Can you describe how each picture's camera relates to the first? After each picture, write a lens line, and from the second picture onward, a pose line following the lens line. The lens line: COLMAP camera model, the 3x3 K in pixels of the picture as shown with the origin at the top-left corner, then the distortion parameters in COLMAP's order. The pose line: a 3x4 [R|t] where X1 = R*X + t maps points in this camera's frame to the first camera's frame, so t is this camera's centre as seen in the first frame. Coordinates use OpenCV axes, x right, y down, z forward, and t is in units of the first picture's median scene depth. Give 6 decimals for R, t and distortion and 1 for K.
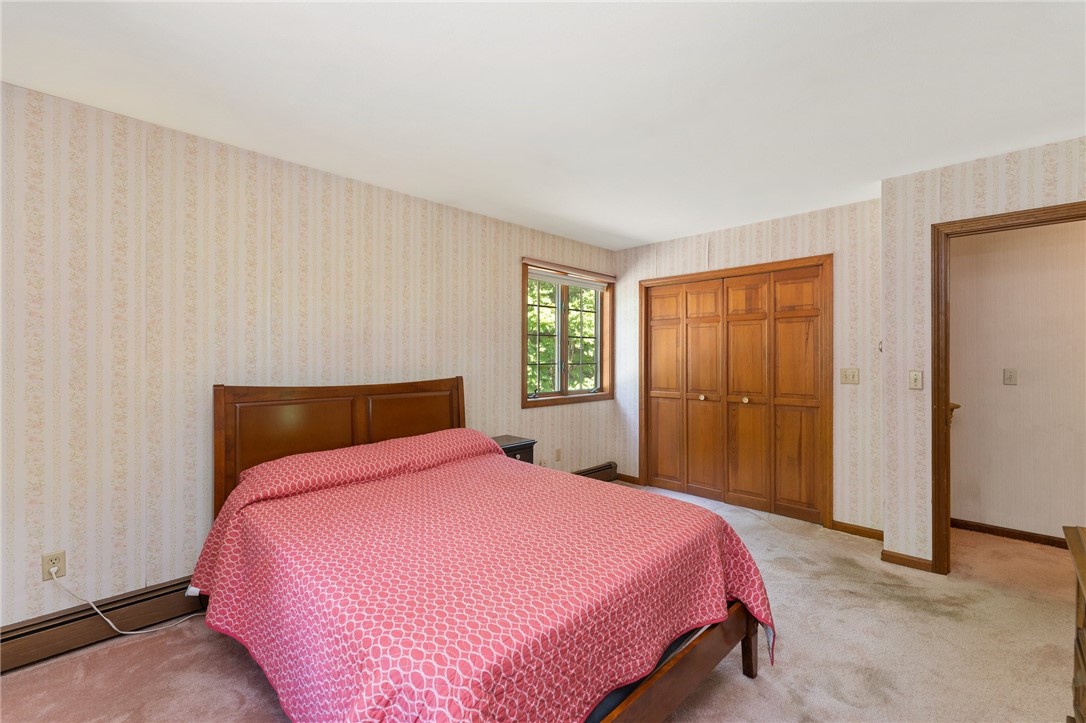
lens RADIAL K [[463.1, 0, 537.9], [0, 463.1, 359.5], [0, 0, 1]] dist [-0.004843, -0.000390]
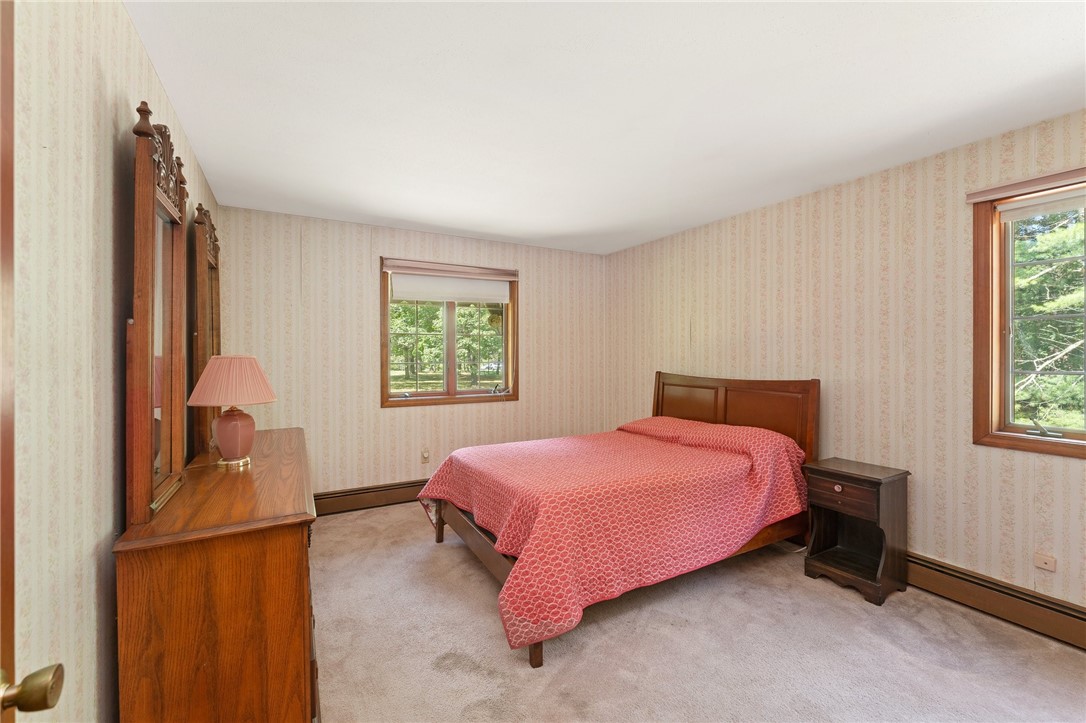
lens RADIAL K [[463.1, 0, 545.6], [0, 463.1, 353.4], [0, 0, 1]] dist [-0.004843, -0.000390]
pose [[-0.287043, 0.001731, -0.957916, 0.883960], [-0.004400, 0.999985, 0.003126, -0.014869], [0.957908, 0.005112, -0.287031, 0.804241]]
